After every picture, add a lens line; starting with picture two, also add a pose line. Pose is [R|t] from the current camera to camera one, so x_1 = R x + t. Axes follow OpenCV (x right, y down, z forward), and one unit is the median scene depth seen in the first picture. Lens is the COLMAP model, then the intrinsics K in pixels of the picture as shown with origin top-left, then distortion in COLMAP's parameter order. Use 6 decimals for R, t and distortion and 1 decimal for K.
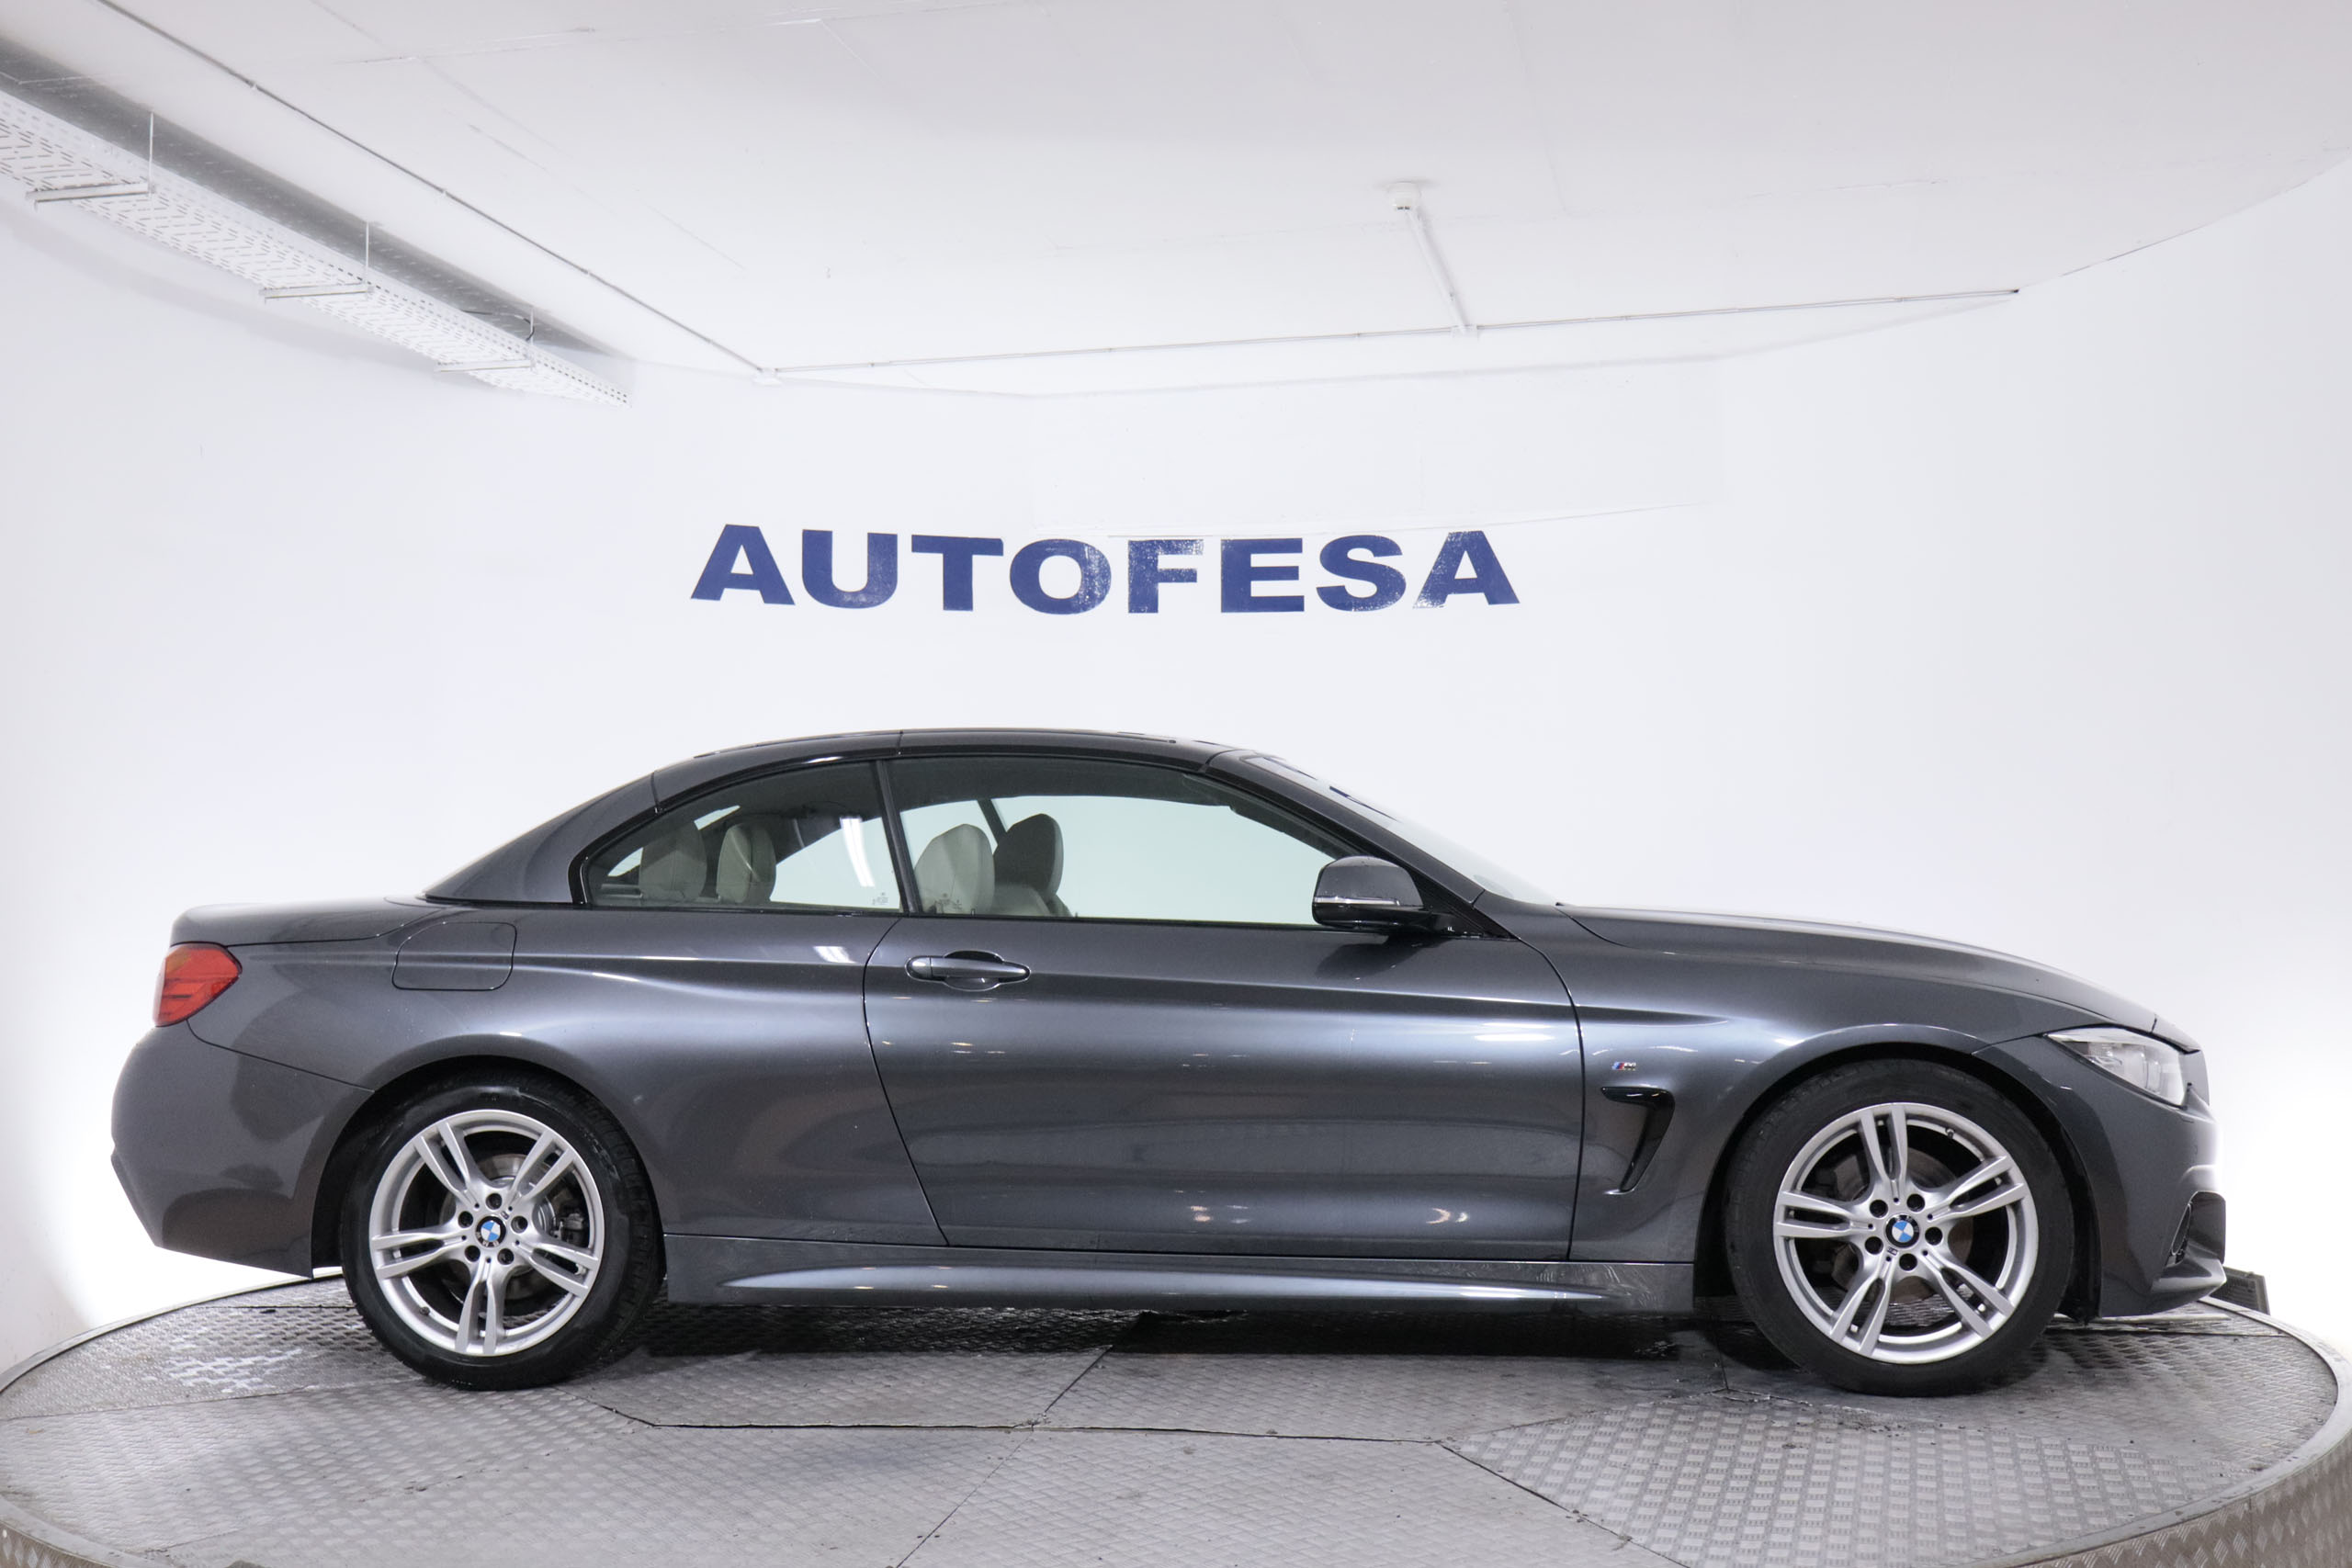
lens RADIAL K [[2516.6, 0, 1173.9], [0, 2516.6, 779.5], [0, 0, 1]] dist [0.012489, 0.000594]
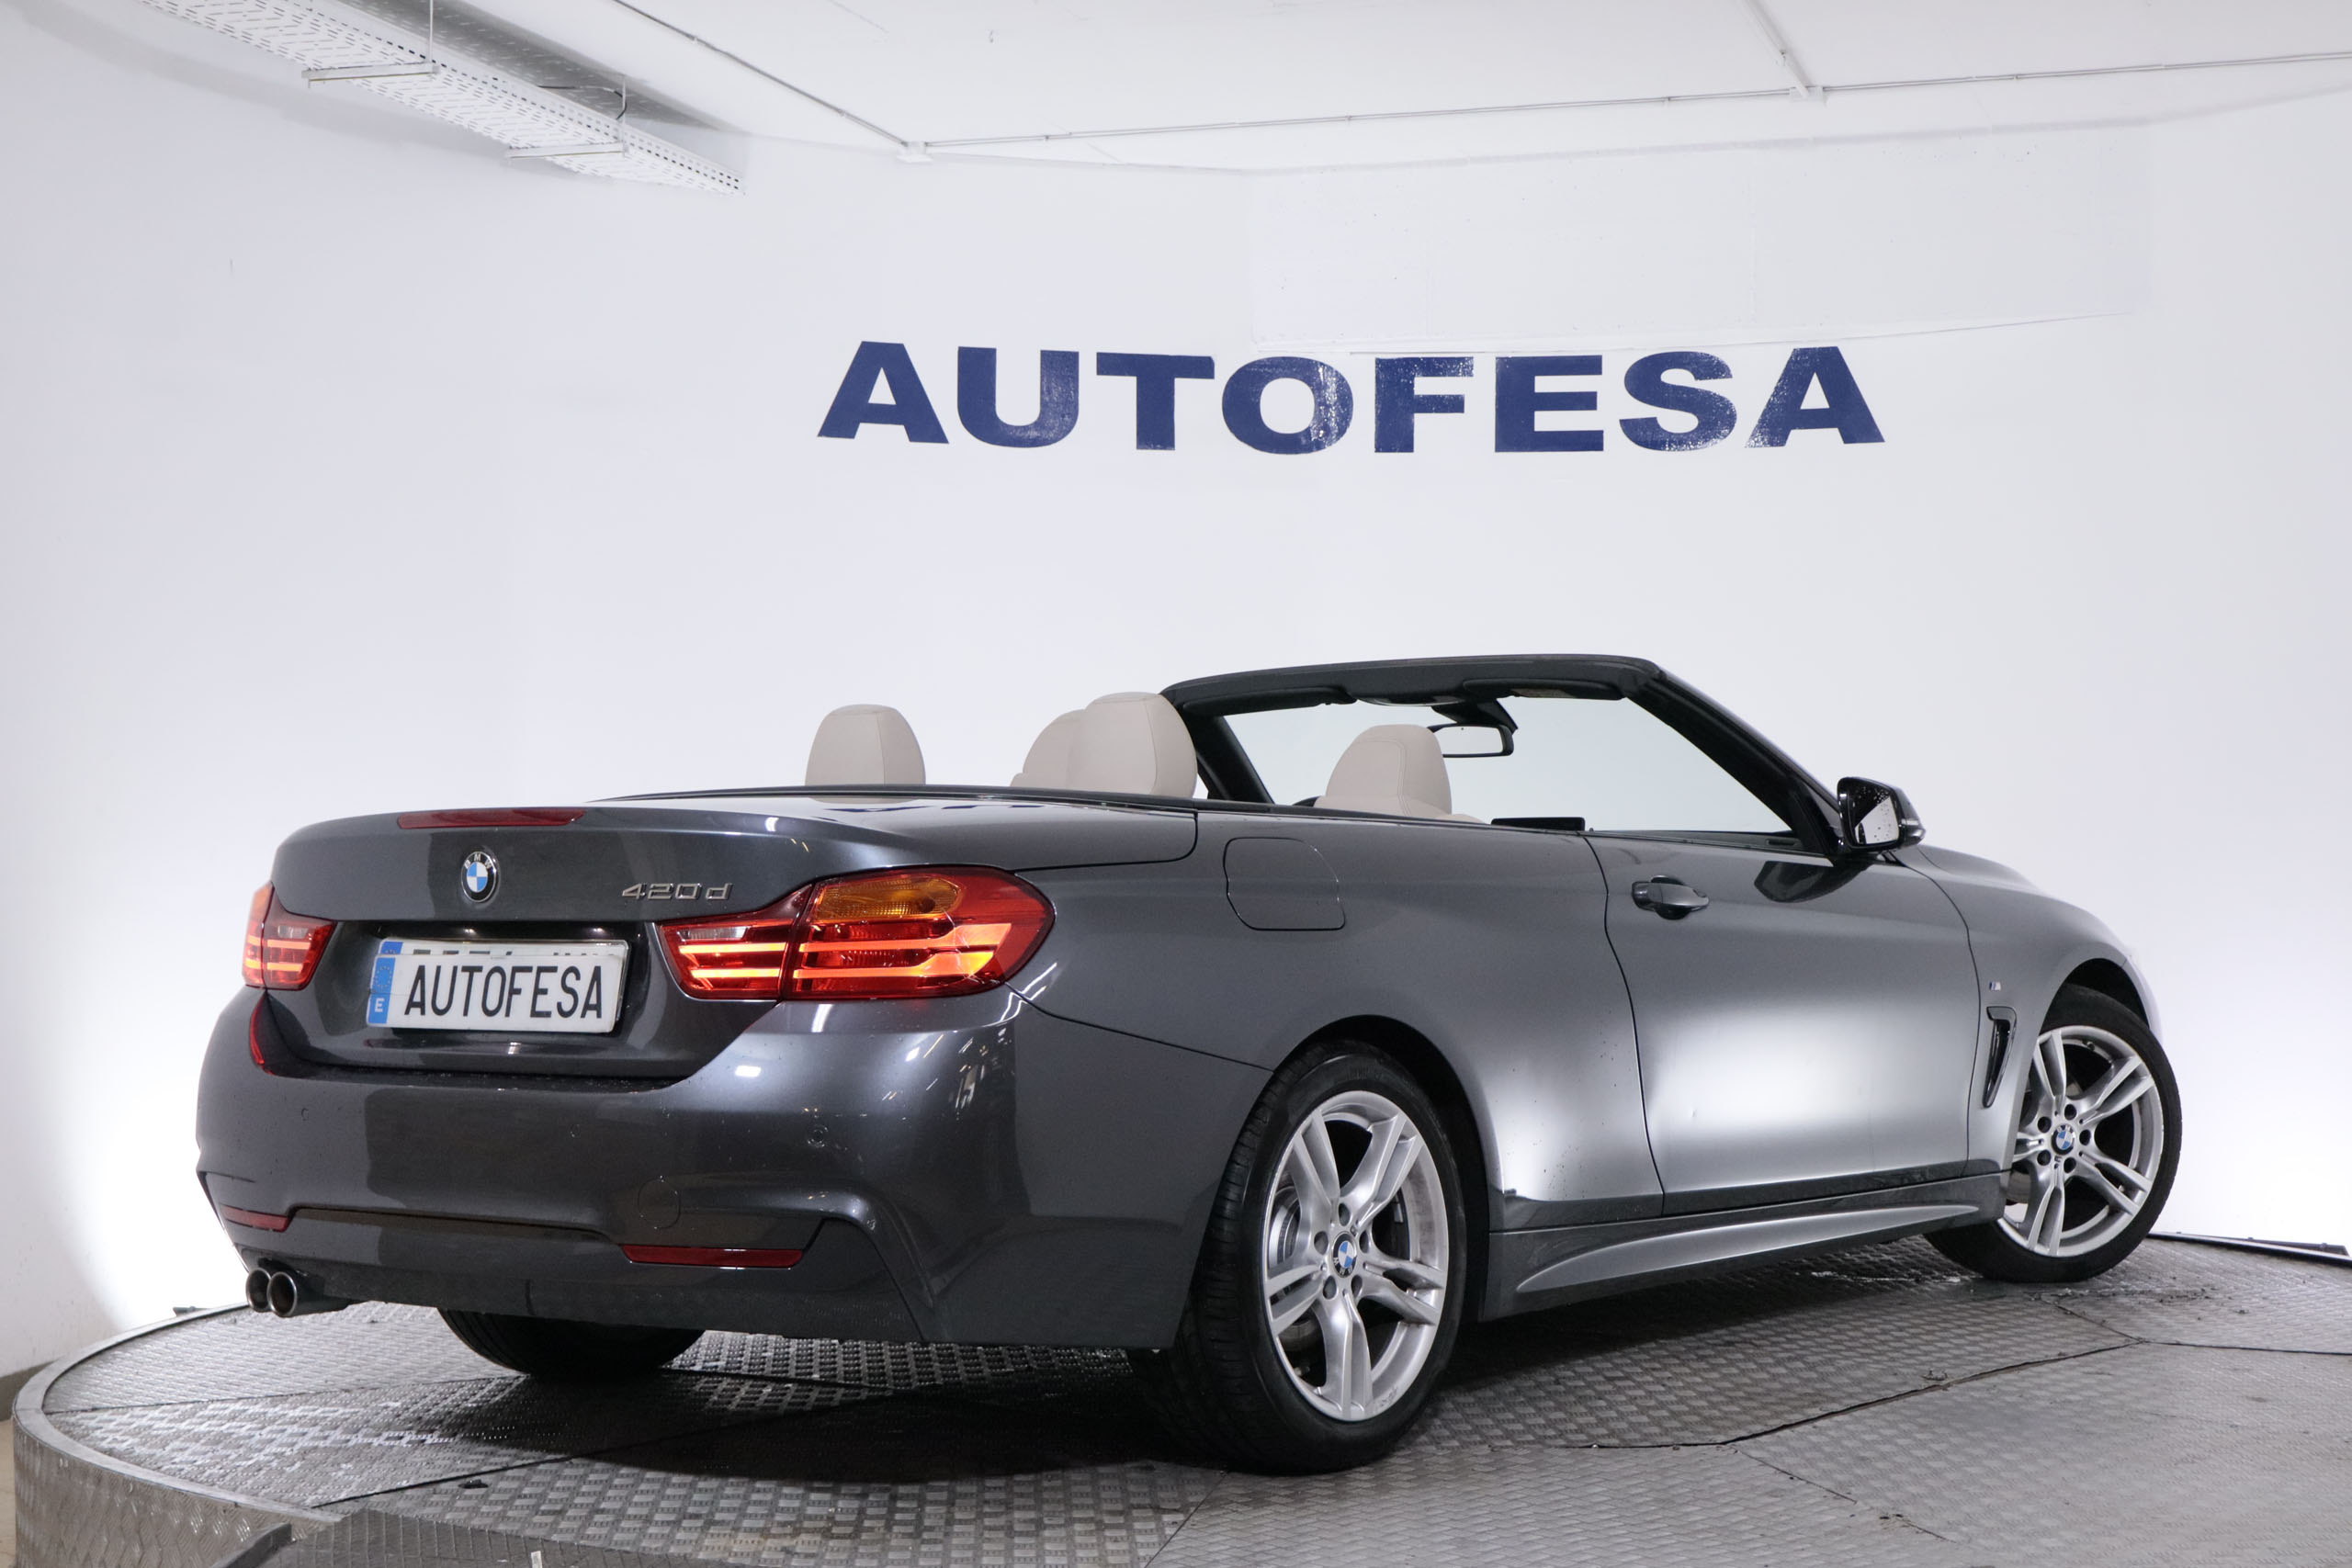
lens RADIAL K [[3649.1, 0, 1180.0], [0, 3649.1, 782.2], [0, 0, 1]] dist [0.026824, -0.047529]
pose [[0.996261, 0.009519, -0.085868, 0.020073], [-0.006087, 0.999176, 0.040136, -0.009779], [0.086179, -0.039463, 0.995498, -0.130779]]
